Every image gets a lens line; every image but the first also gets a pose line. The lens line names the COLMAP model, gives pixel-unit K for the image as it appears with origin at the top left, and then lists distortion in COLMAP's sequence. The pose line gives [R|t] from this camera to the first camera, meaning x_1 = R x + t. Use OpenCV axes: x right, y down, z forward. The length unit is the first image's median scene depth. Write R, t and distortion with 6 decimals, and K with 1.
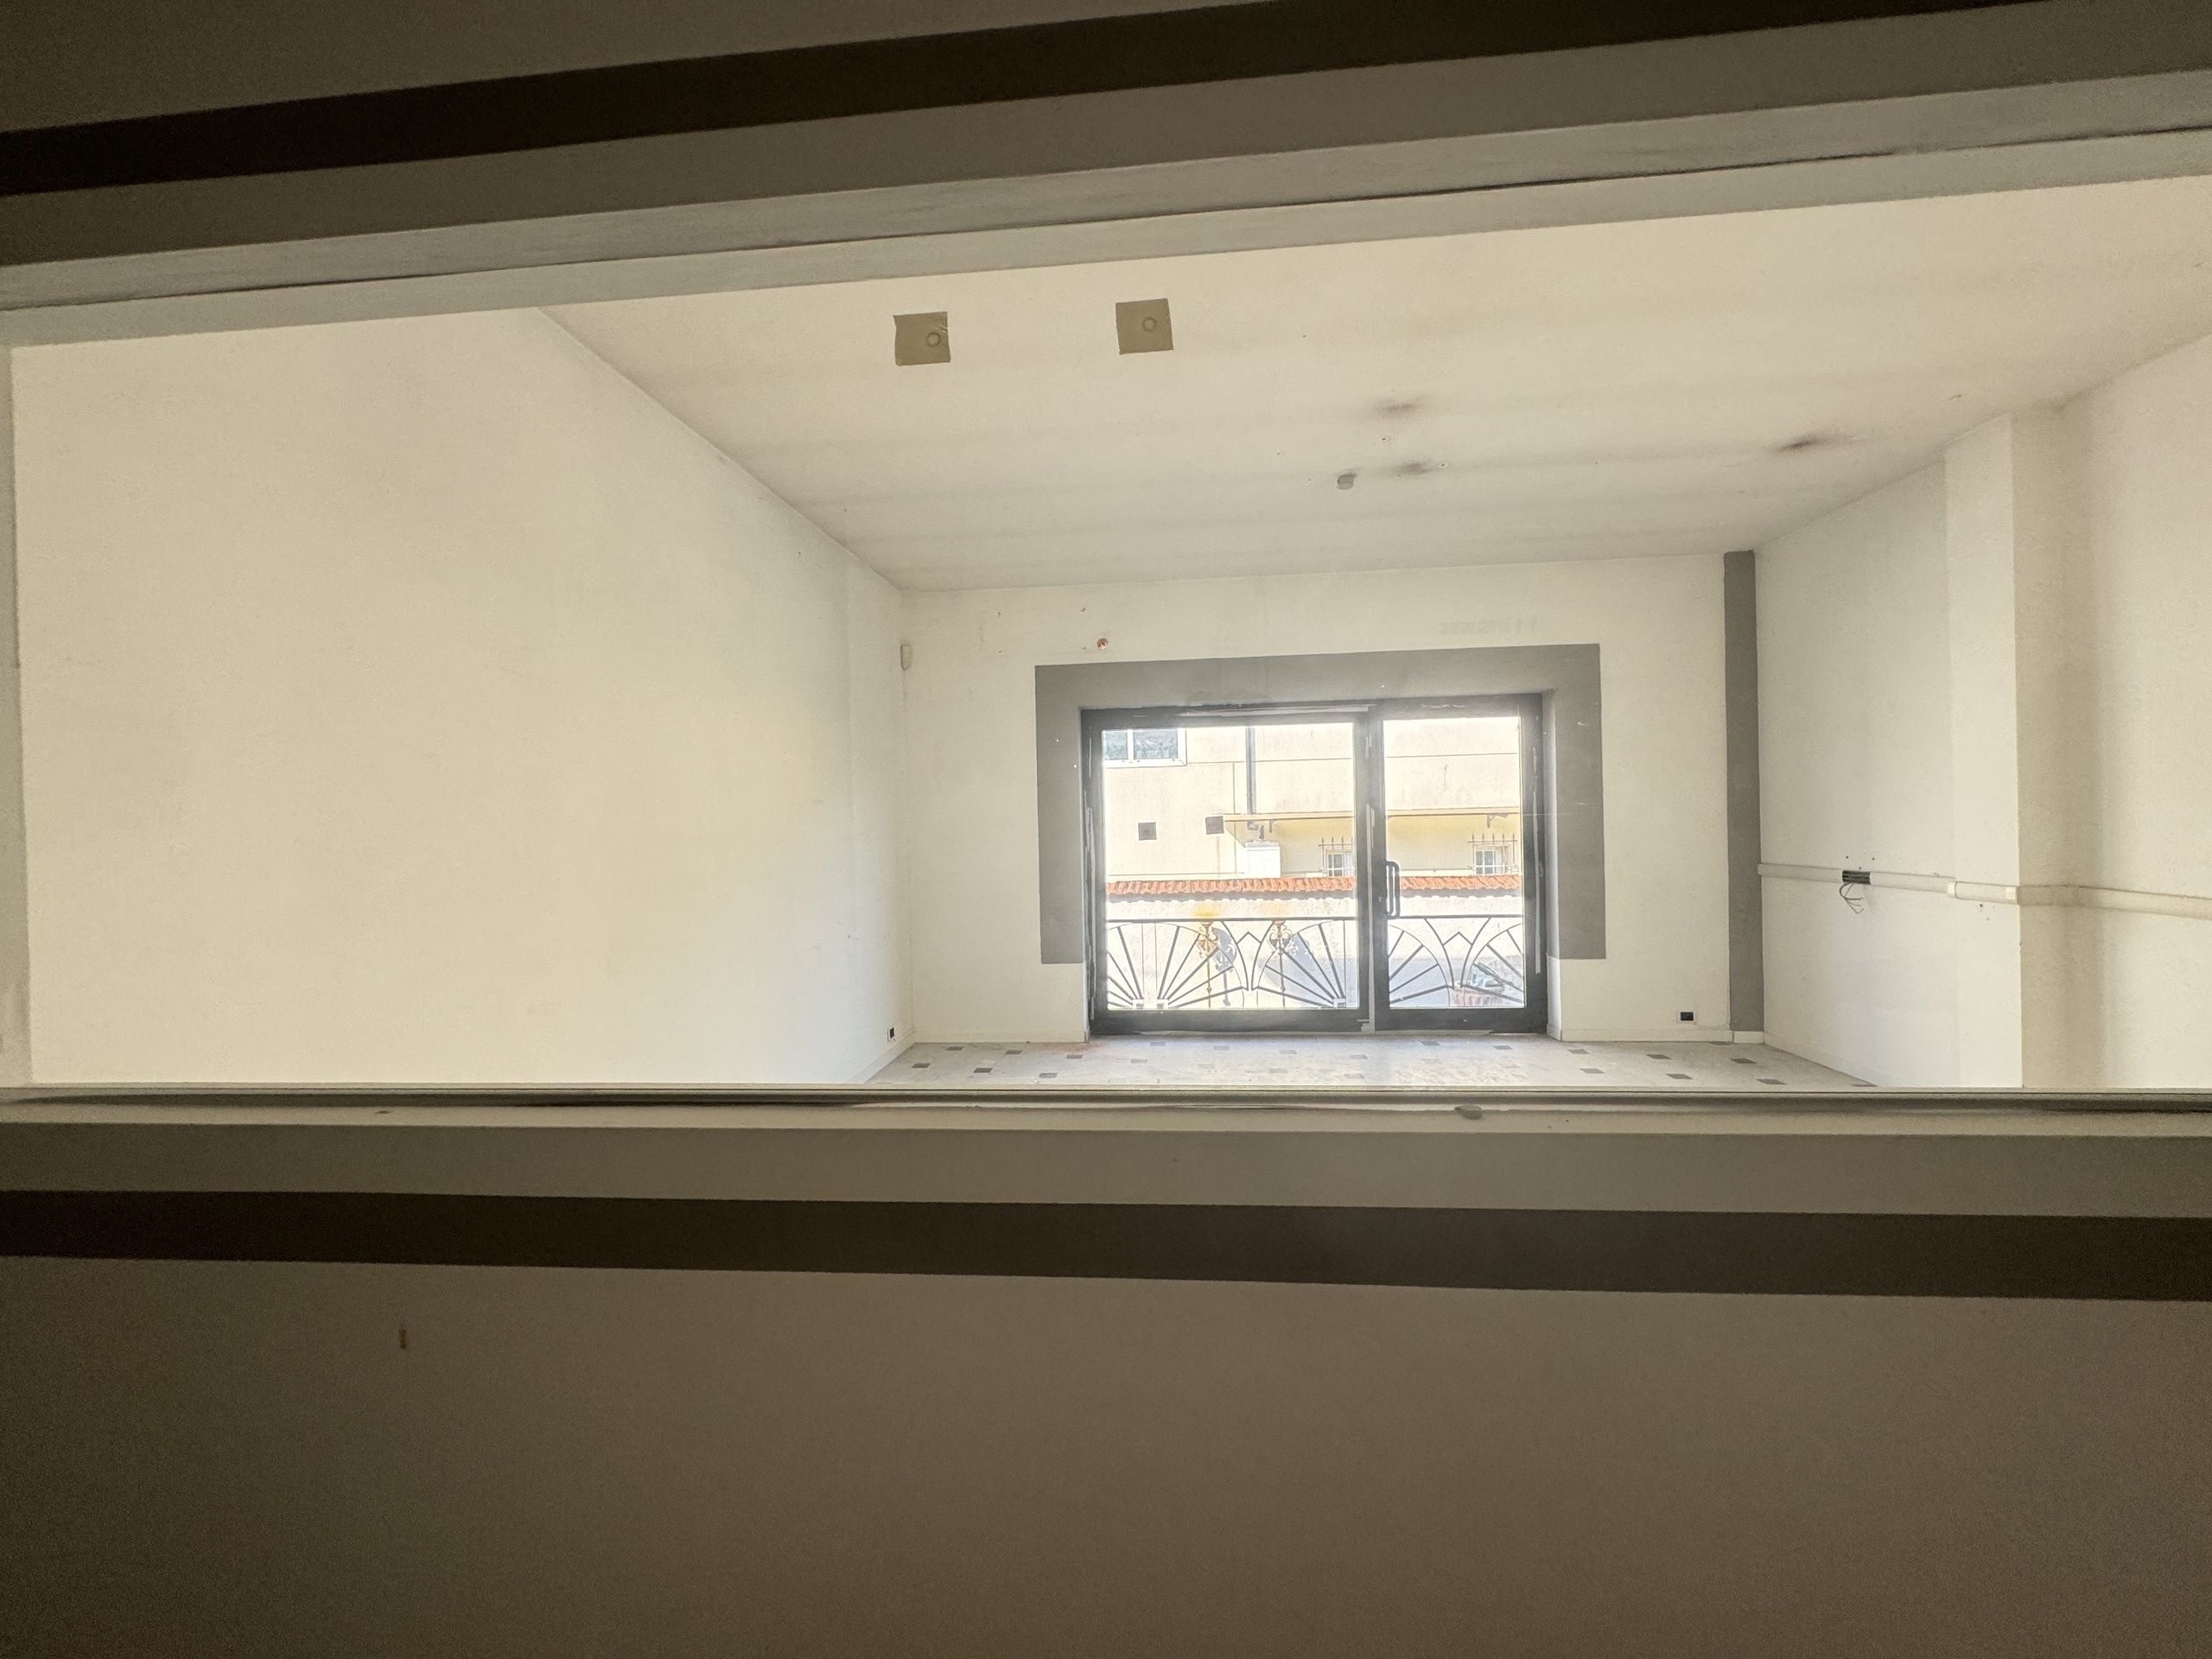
lens RADIAL K [[889.4, 0, 1120.6], [0, 889.4, 830.2], [0, 0, 1]] dist [-0.003009, 0.000497]
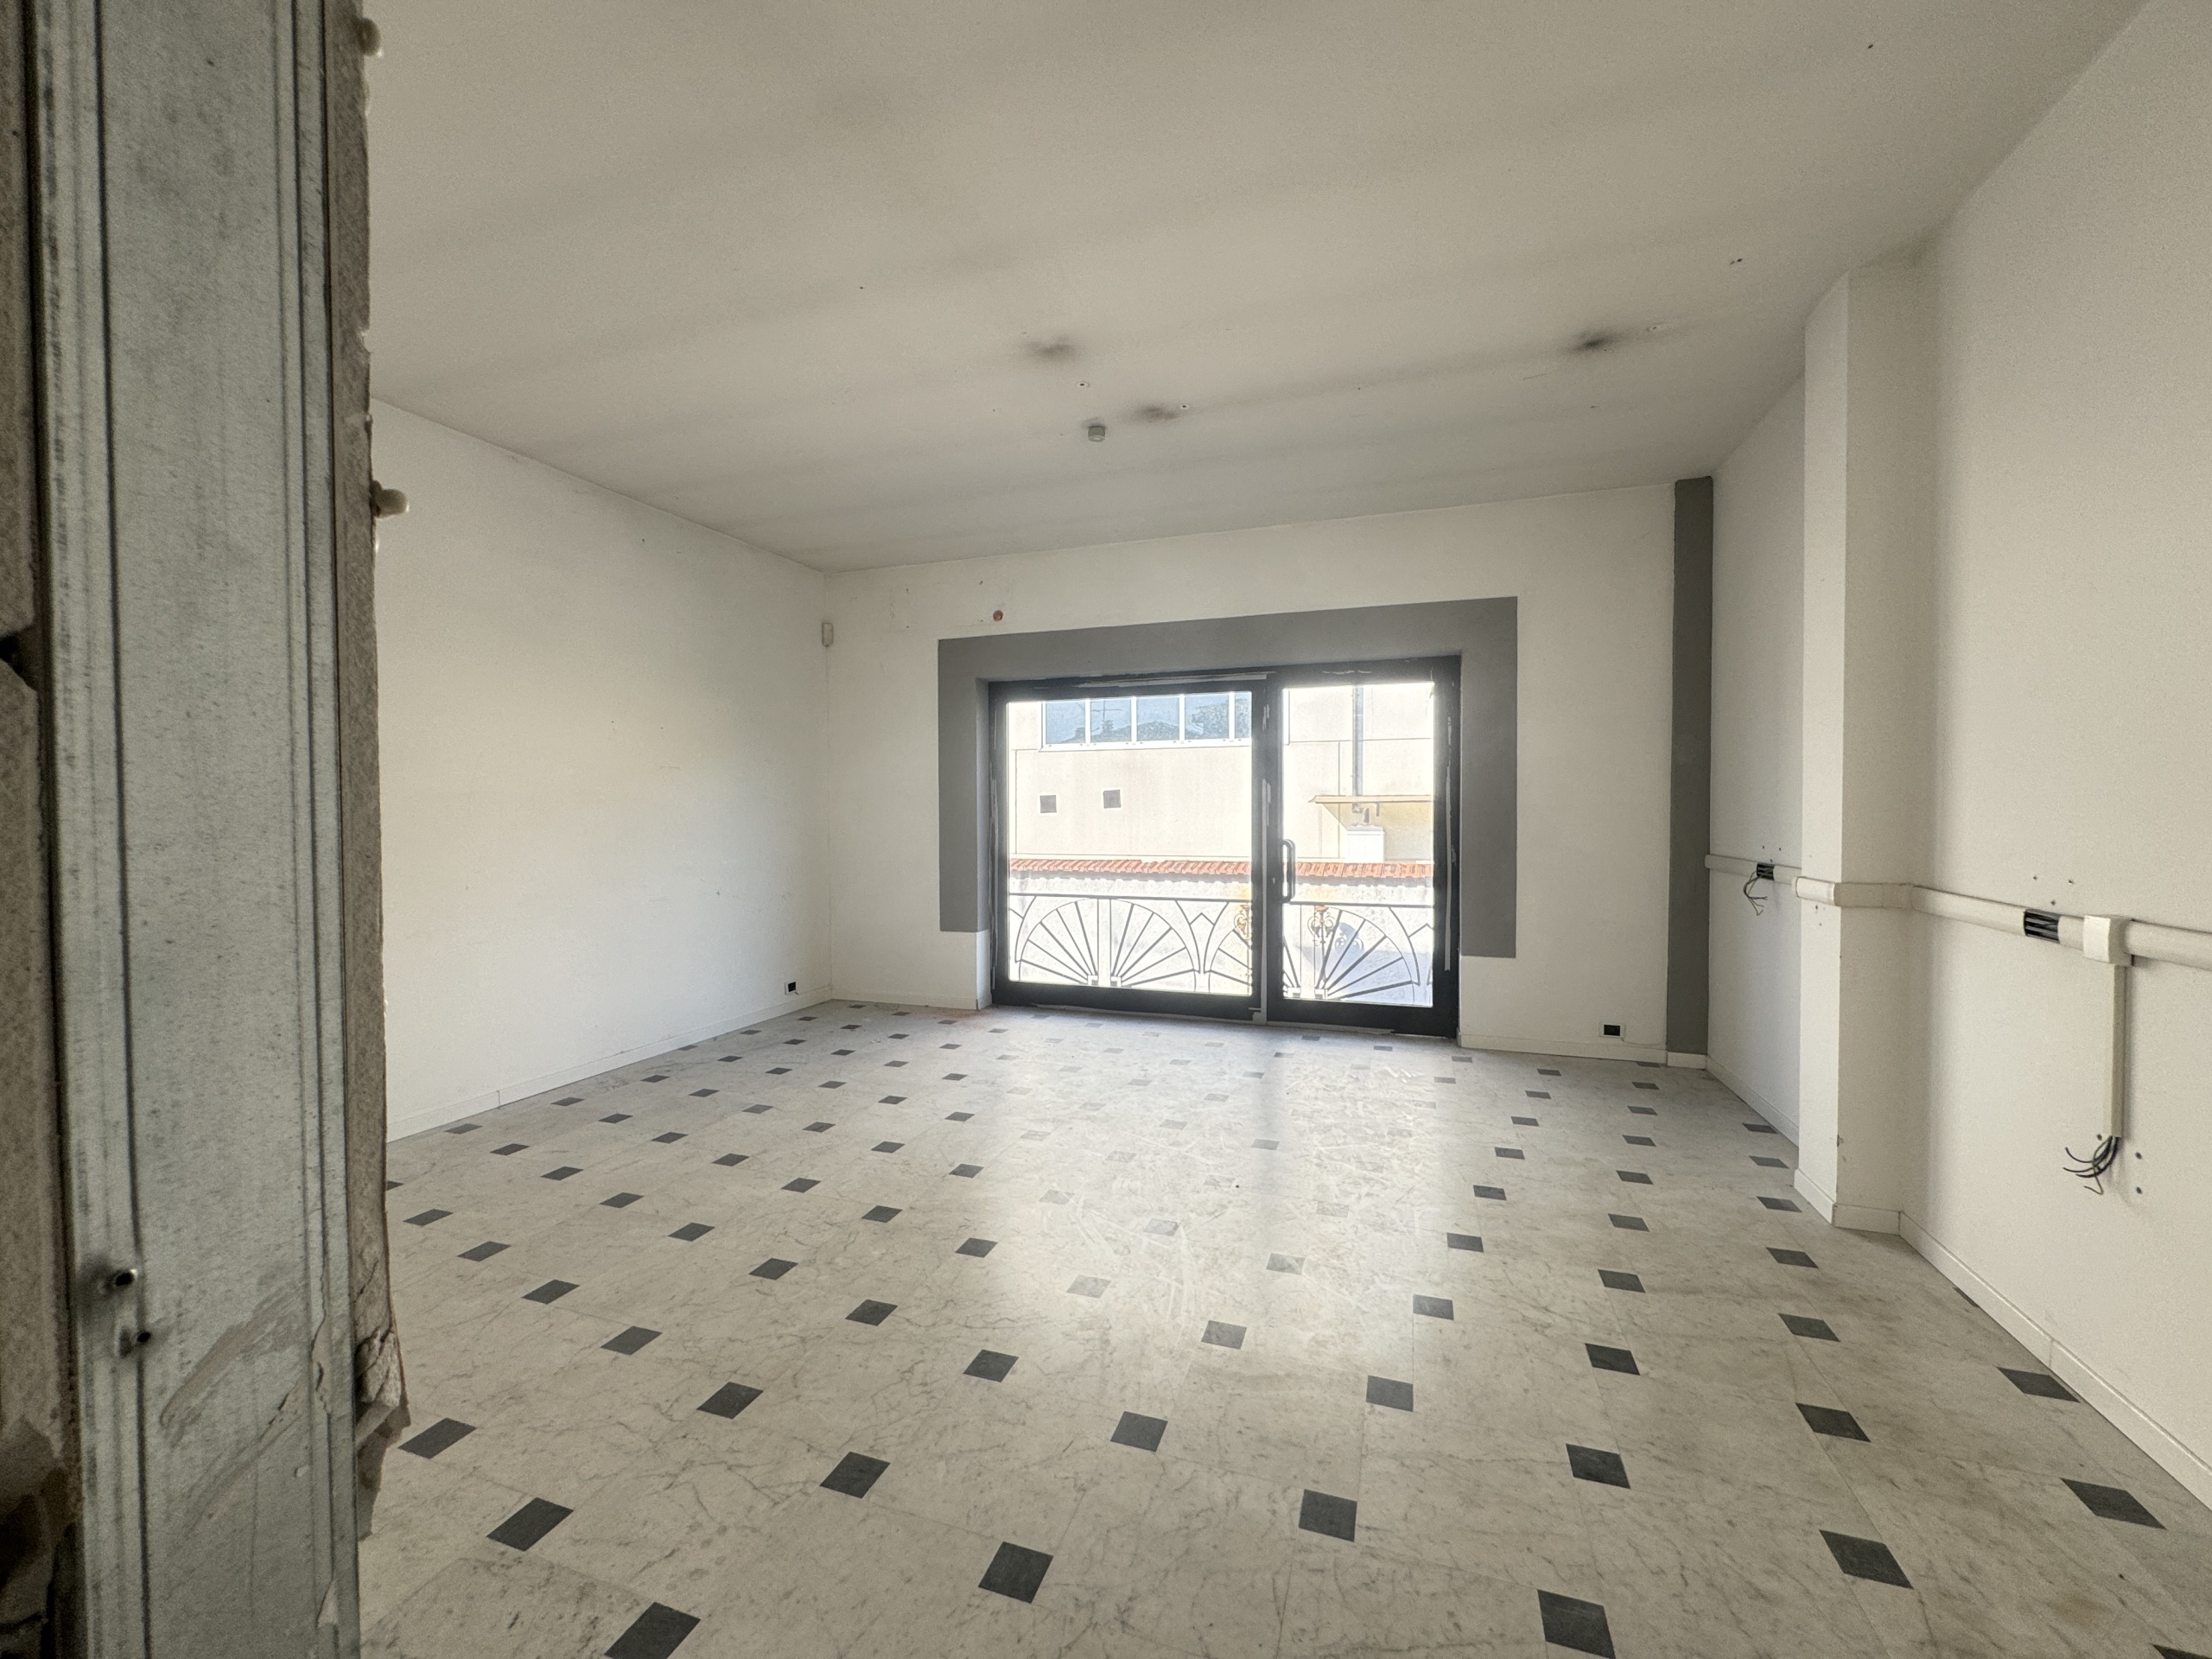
lens RADIAL K [[889.4, 0, 1104.4], [0, 889.4, 826.7], [0, 0, 1]] dist [-0.003009, 0.000497]
pose [[0.970920, 0.024088, -0.238191, 0.340008], [-0.020214, 0.999621, 0.018695, 0.006873], [0.238551, -0.013336, 0.971038, 0.051031]]
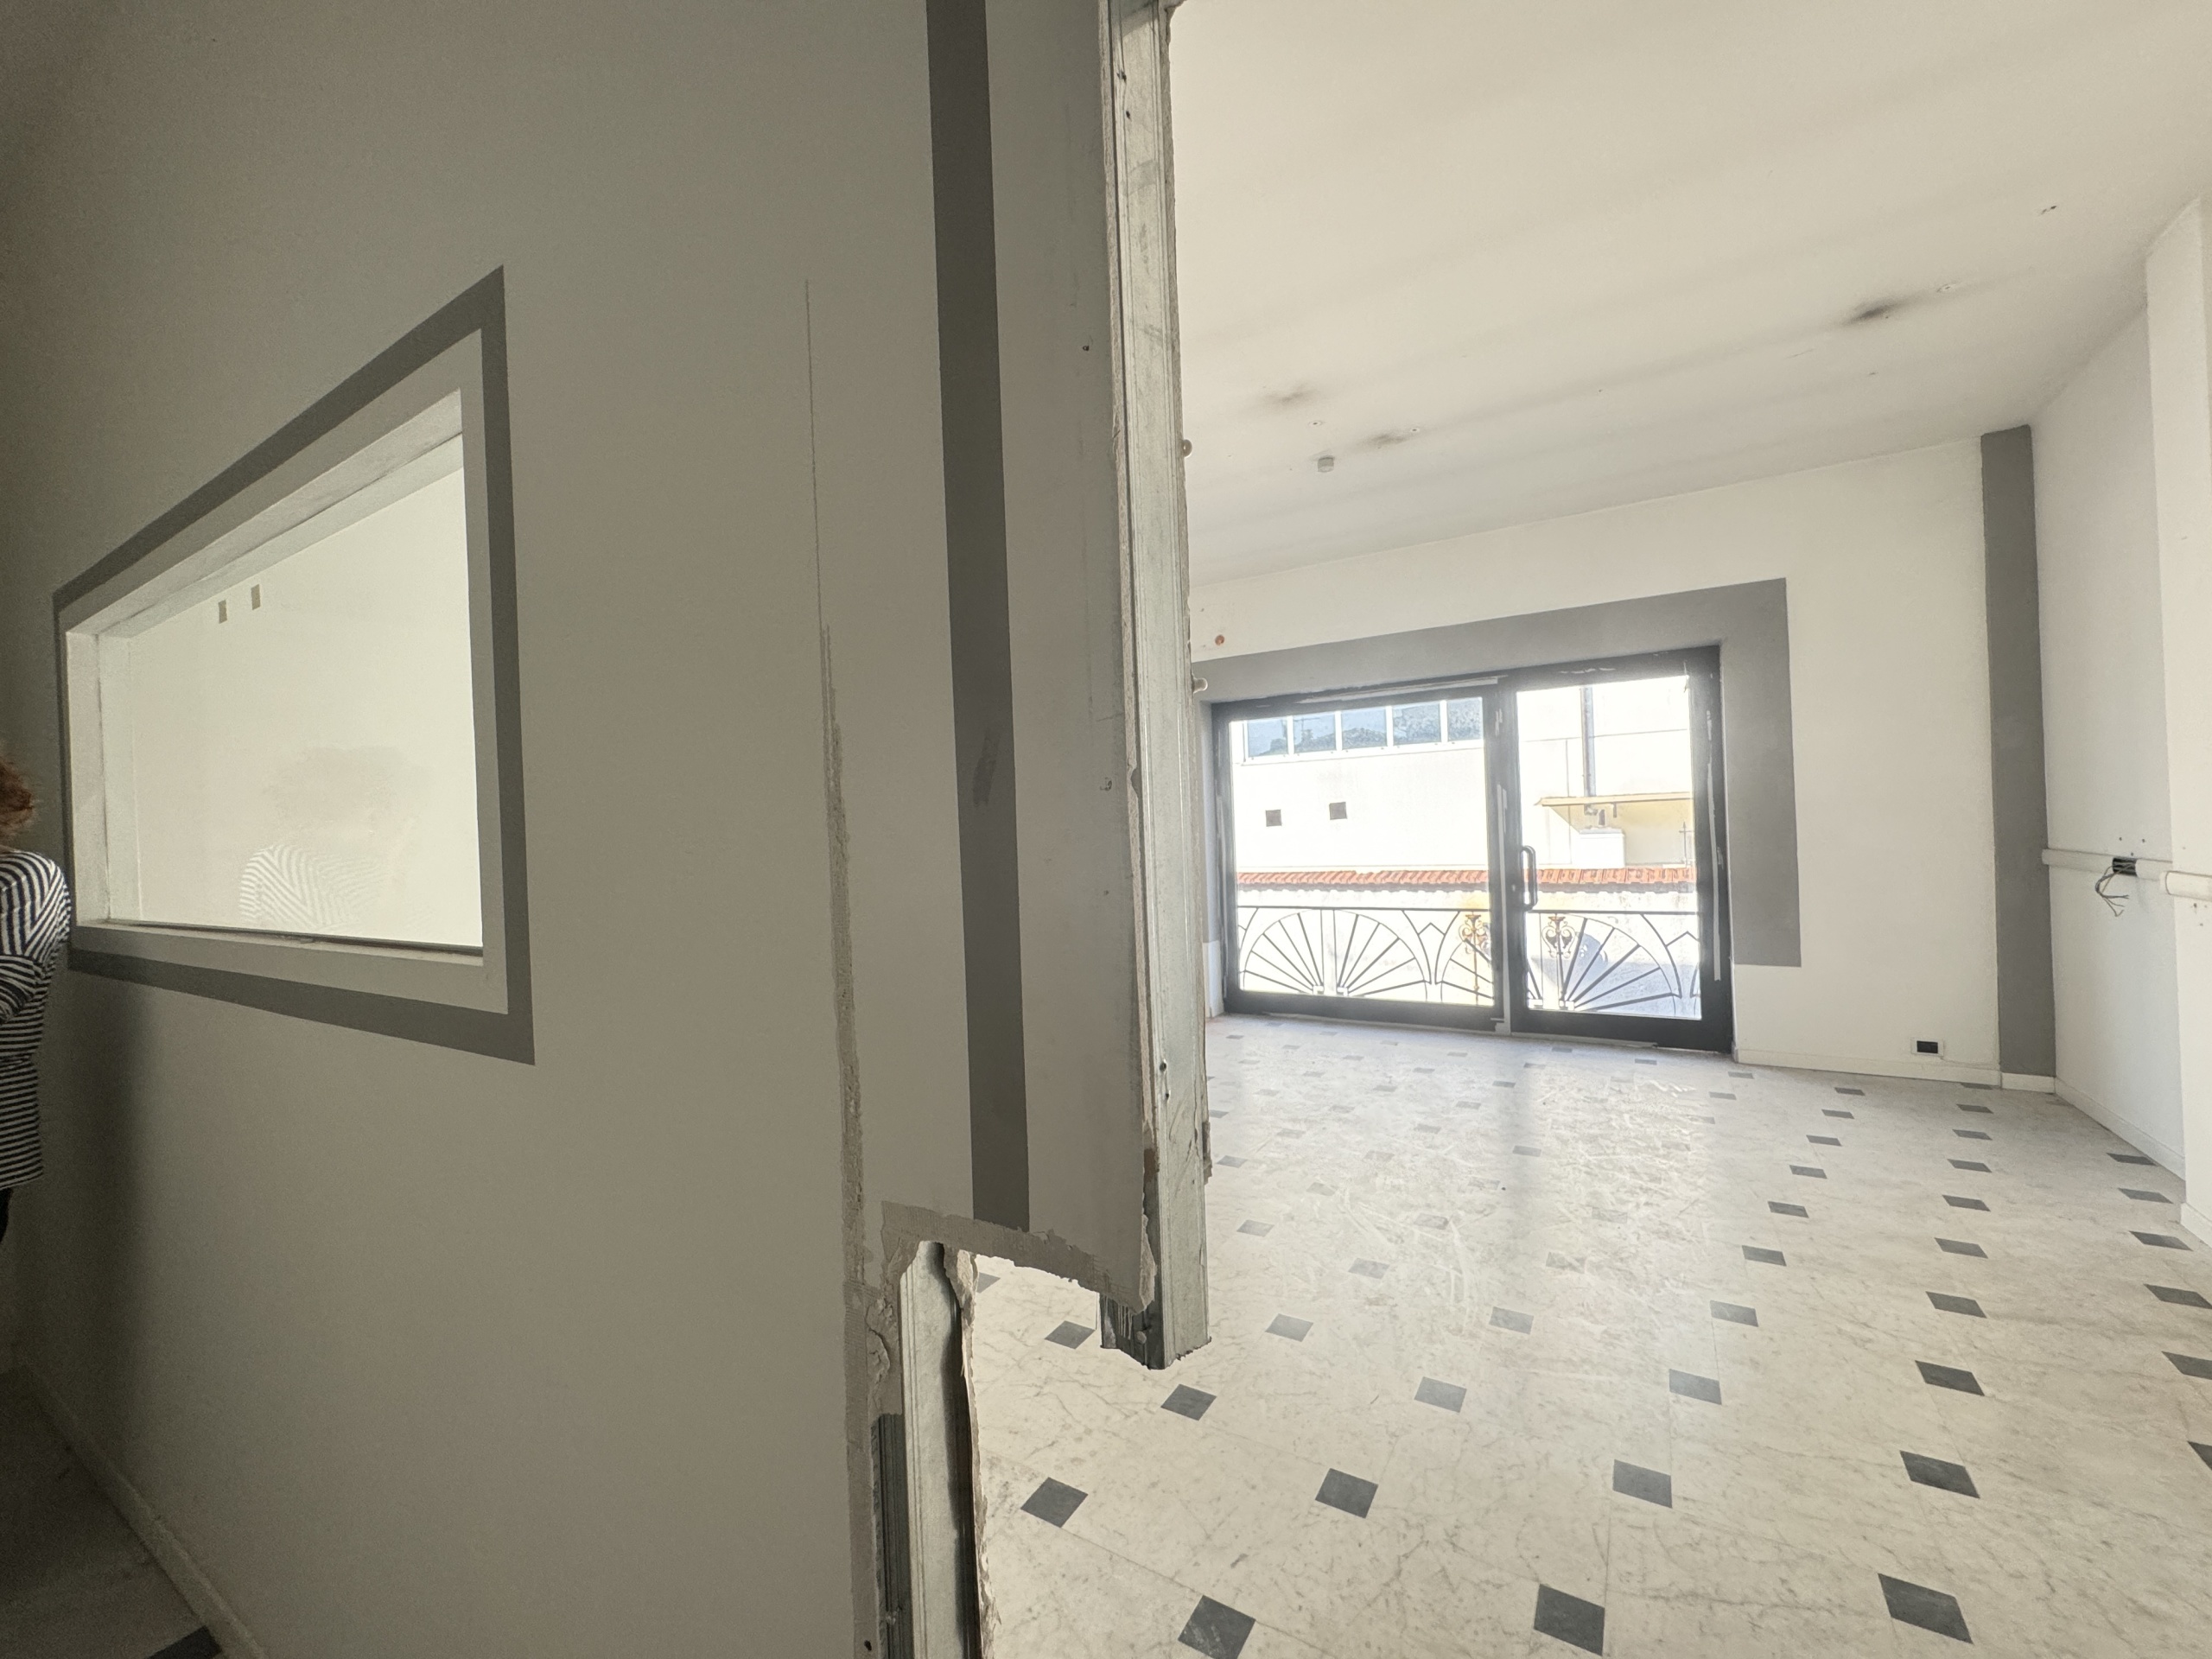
lens RADIAL K [[889.4, 0, 1104.2], [0, 889.4, 827.0], [0, 0, 1]] dist [-0.003009, 0.000497]
pose [[0.896362, -0.011036, -0.443185, 0.320077], [0.014149, 0.999893, 0.003718, 0.005108], [0.443096, -0.009604, 0.896423, -0.005165]]
